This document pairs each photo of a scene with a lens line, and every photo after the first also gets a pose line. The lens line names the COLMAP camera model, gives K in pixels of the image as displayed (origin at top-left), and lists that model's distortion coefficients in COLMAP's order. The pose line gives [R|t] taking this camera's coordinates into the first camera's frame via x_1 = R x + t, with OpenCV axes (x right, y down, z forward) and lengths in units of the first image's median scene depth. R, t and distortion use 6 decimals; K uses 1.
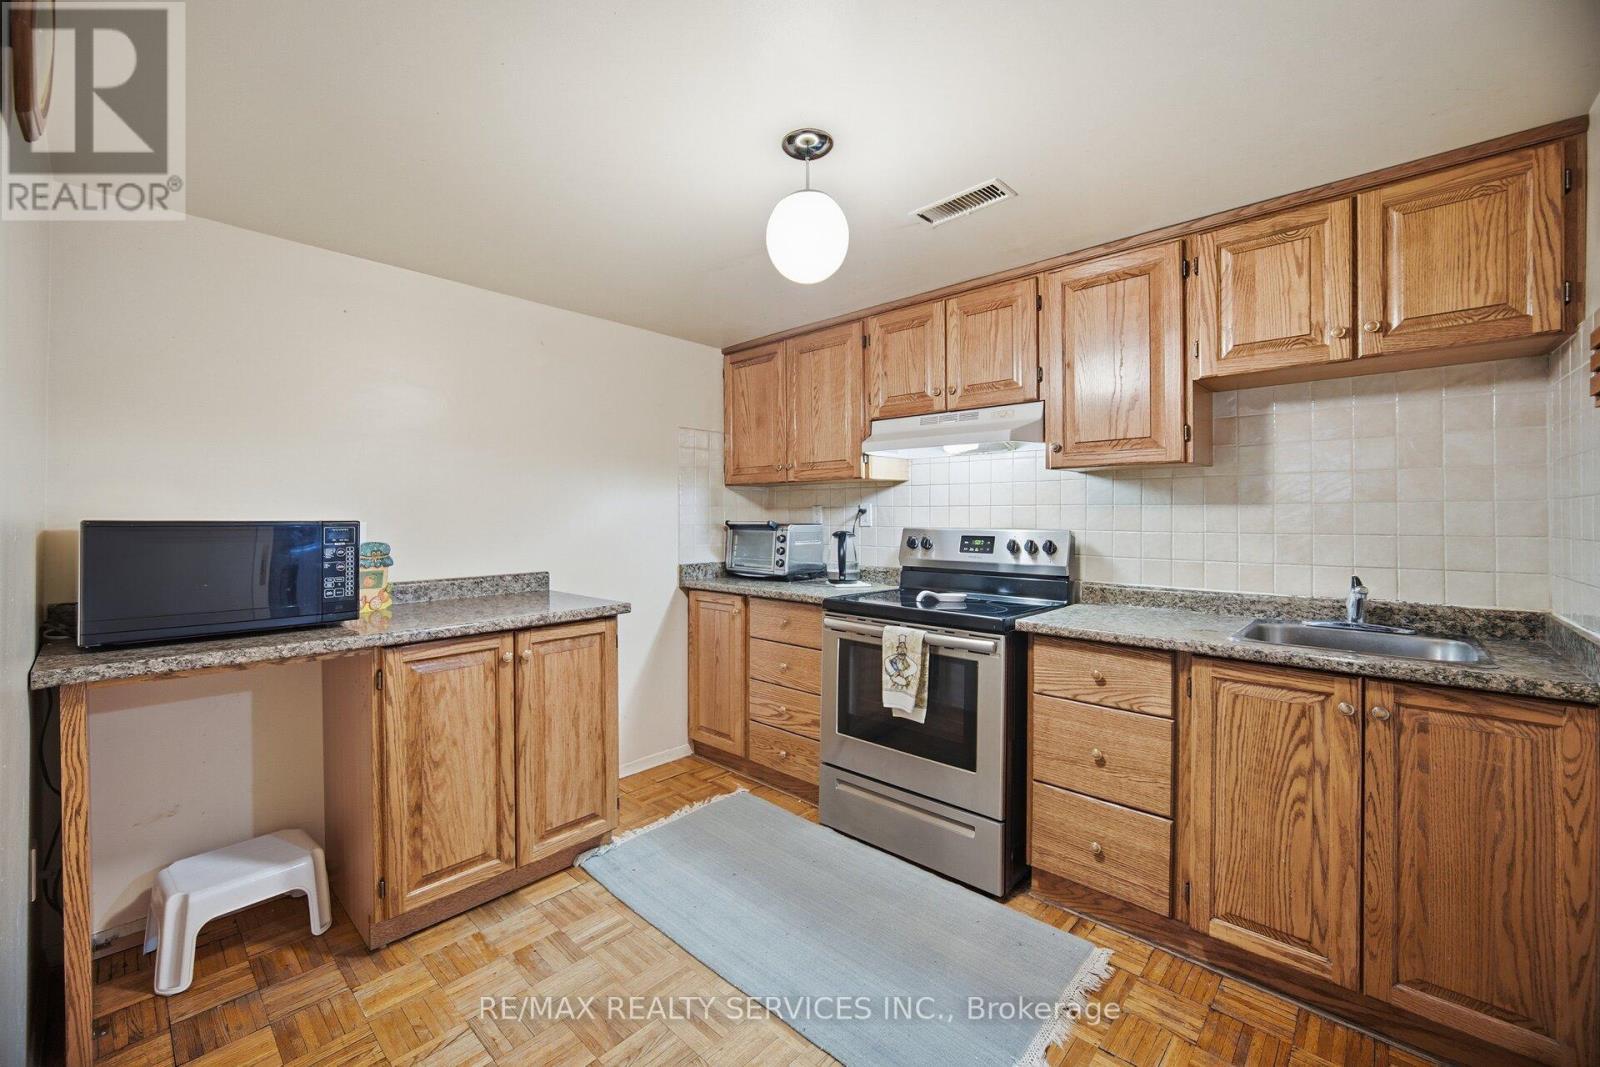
lens RADIAL K [[643.8, 0, 790.5], [0, 643.8, 532.9], [0, 0, 1]] dist [-0.000890, 0.000039]
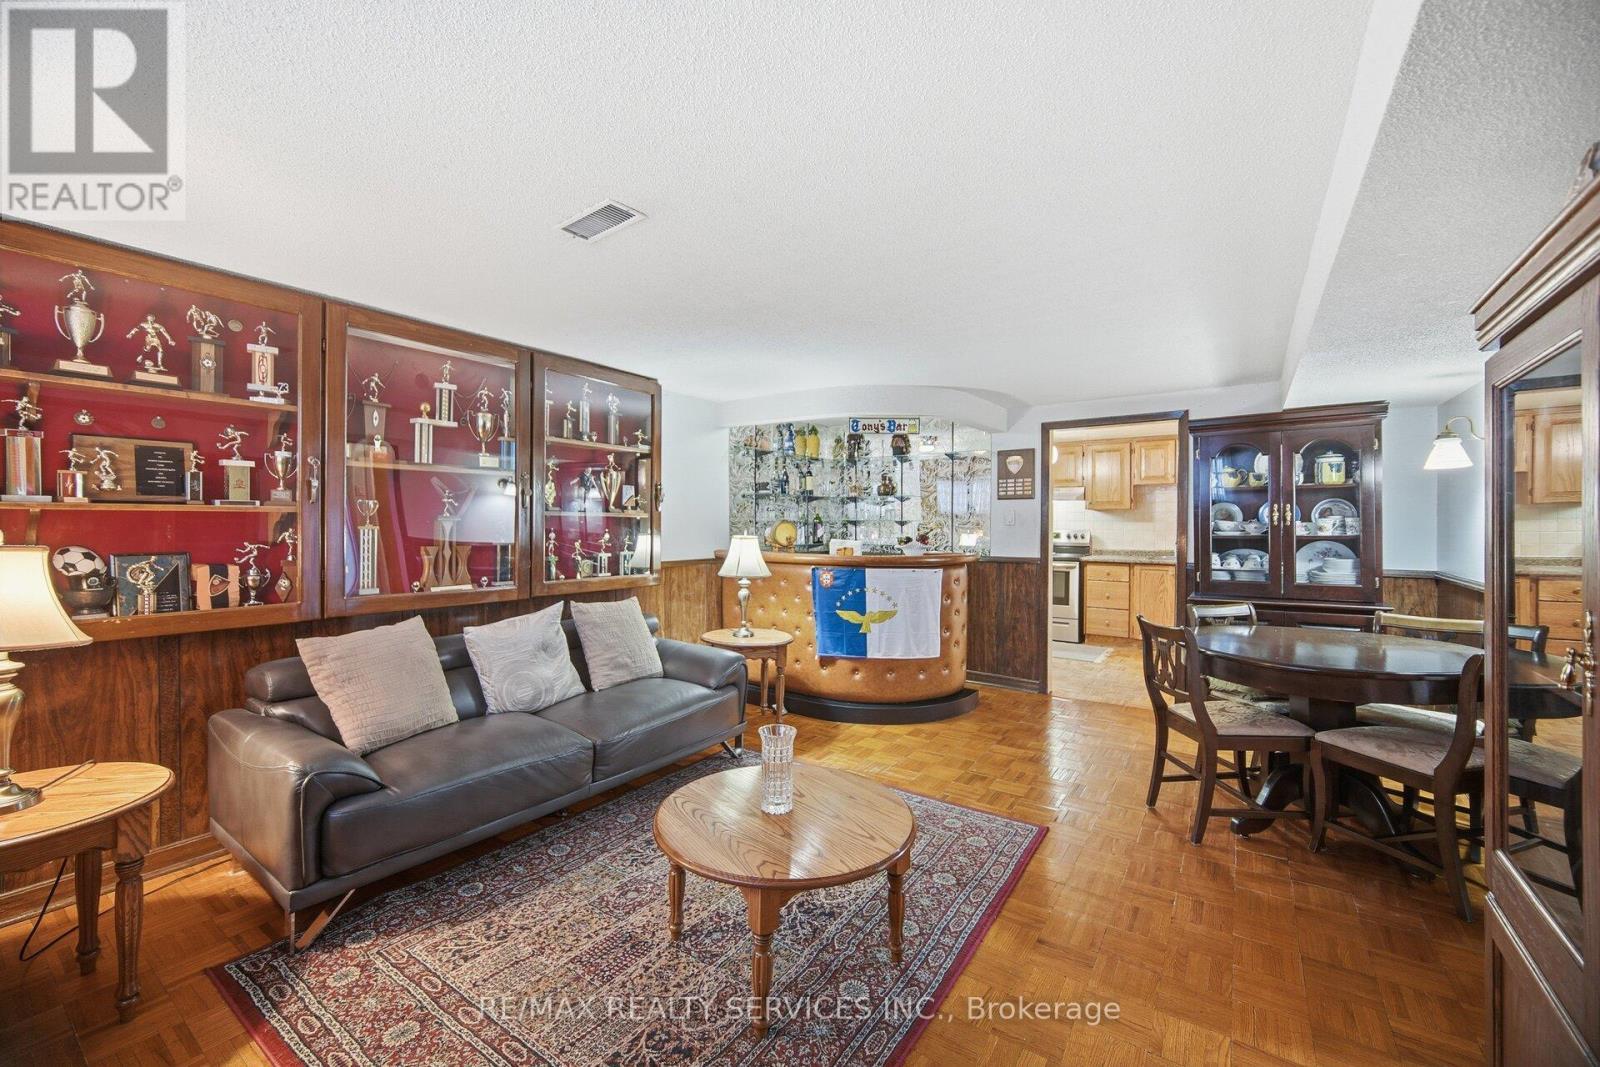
lens RADIAL K [[643.8, 0, 790.5], [0, 643.8, 527.2], [0, 0, 1]] dist [-0.000890, 0.000039]
pose [[0.991623, 0.006267, 0.129014, -1.524224], [-0.006210, 0.999980, -0.000848, -0.006284], [-0.129017, 0.000040, 0.991642, -2.025166]]
